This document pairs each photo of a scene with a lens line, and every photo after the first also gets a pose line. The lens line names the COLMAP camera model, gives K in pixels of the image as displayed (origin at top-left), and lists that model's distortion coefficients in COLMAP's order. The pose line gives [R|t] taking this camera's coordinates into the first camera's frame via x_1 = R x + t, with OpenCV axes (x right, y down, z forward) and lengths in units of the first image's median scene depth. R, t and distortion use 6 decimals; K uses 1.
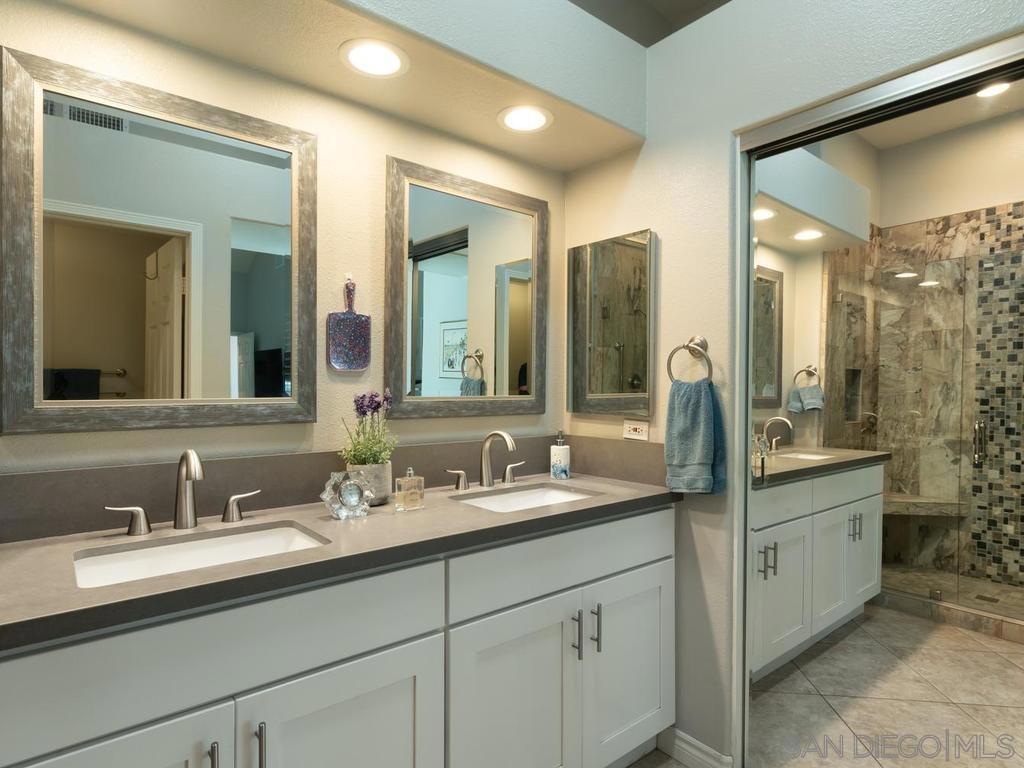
lens RADIAL K [[567.7, 0, 508.6], [0, 567.7, 386.6], [0, 0, 1]] dist [-0.012774, -0.001494]
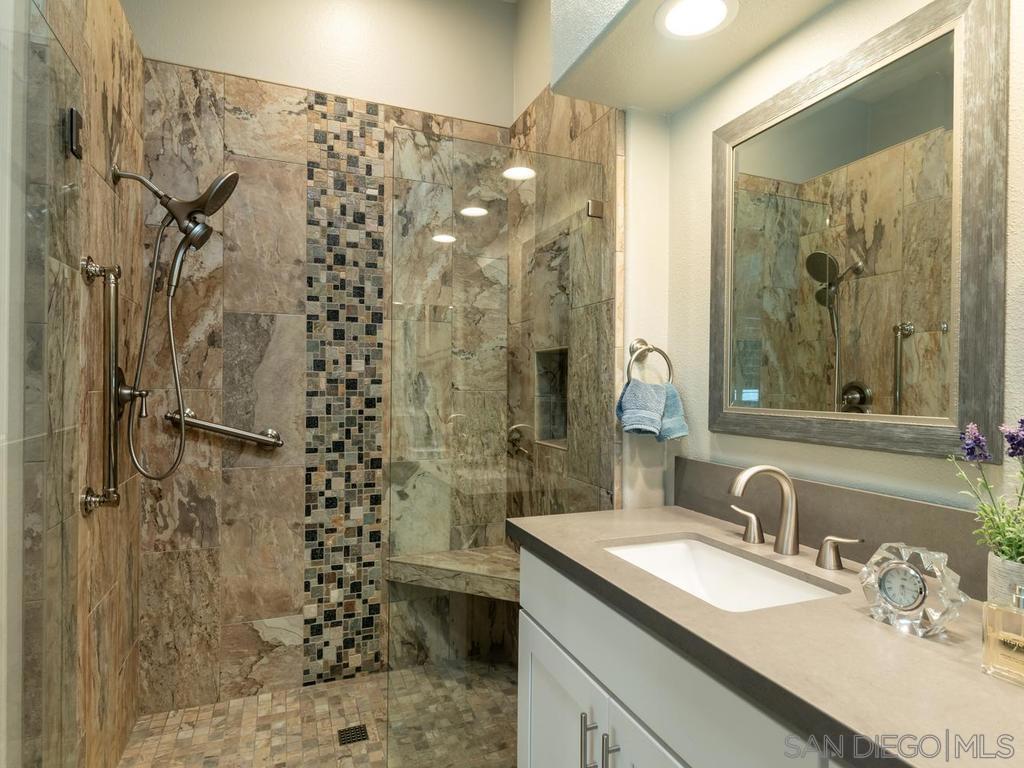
lens RADIAL K [[567.7, 0, 508.6], [0, 567.7, 386.6], [0, 0, 1]] dist [-0.012774, -0.001494]
pose [[-0.307701, -0.004217, -0.951474, 0.378877], [-0.018407, 0.999829, 0.001521, -0.007961], [0.951305, 0.017982, -0.307726, 0.764849]]
